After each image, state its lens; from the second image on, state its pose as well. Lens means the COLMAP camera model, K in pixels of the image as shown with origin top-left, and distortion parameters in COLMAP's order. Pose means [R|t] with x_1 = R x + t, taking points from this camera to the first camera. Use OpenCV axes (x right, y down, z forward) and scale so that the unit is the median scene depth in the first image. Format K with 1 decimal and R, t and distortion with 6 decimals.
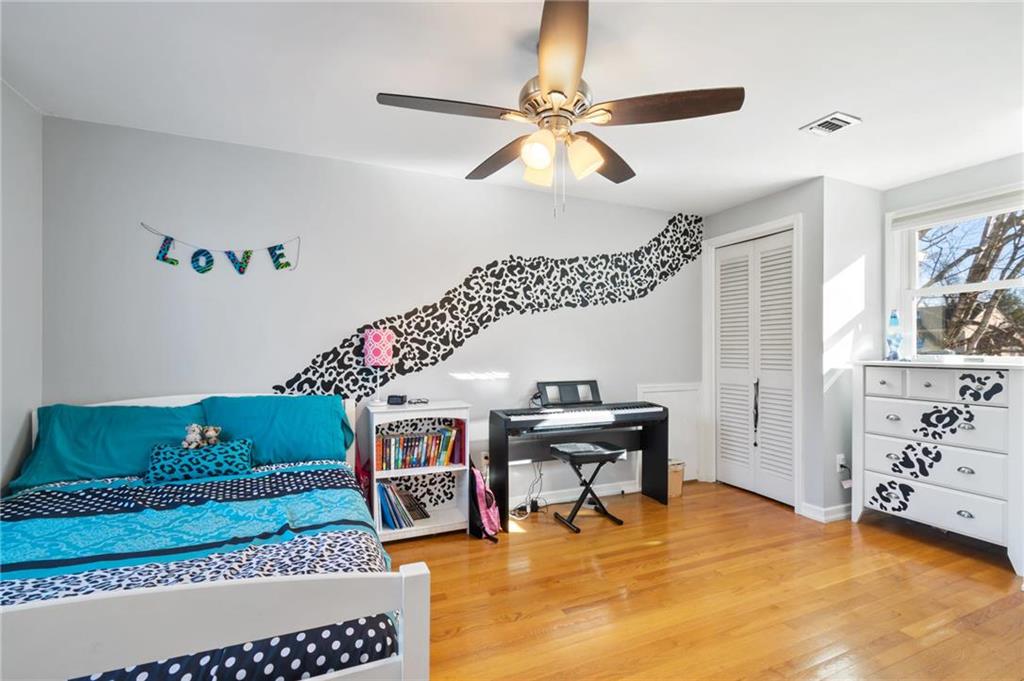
lens RADIAL K [[461.1, 0, 515.3], [0, 461.1, 347.2], [0, 0, 1]] dist [0.001973, -0.000151]
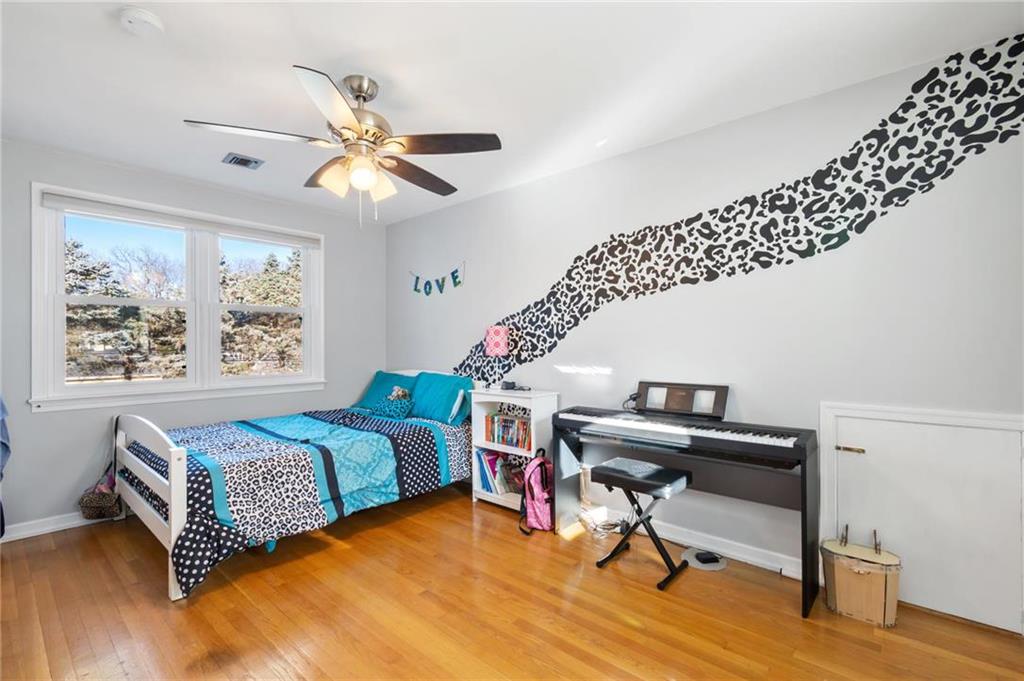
lens RADIAL K [[461.1, 0, 512.4], [0, 461.1, 339.6], [0, 0, 1]] dist [0.001973, -0.000151]
pose [[0.423173, -0.008133, -0.906012, 0.705245], [0.009107, 0.999947, -0.004723, 0.003289], [0.906003, -0.006252, 0.423225, 0.452246]]
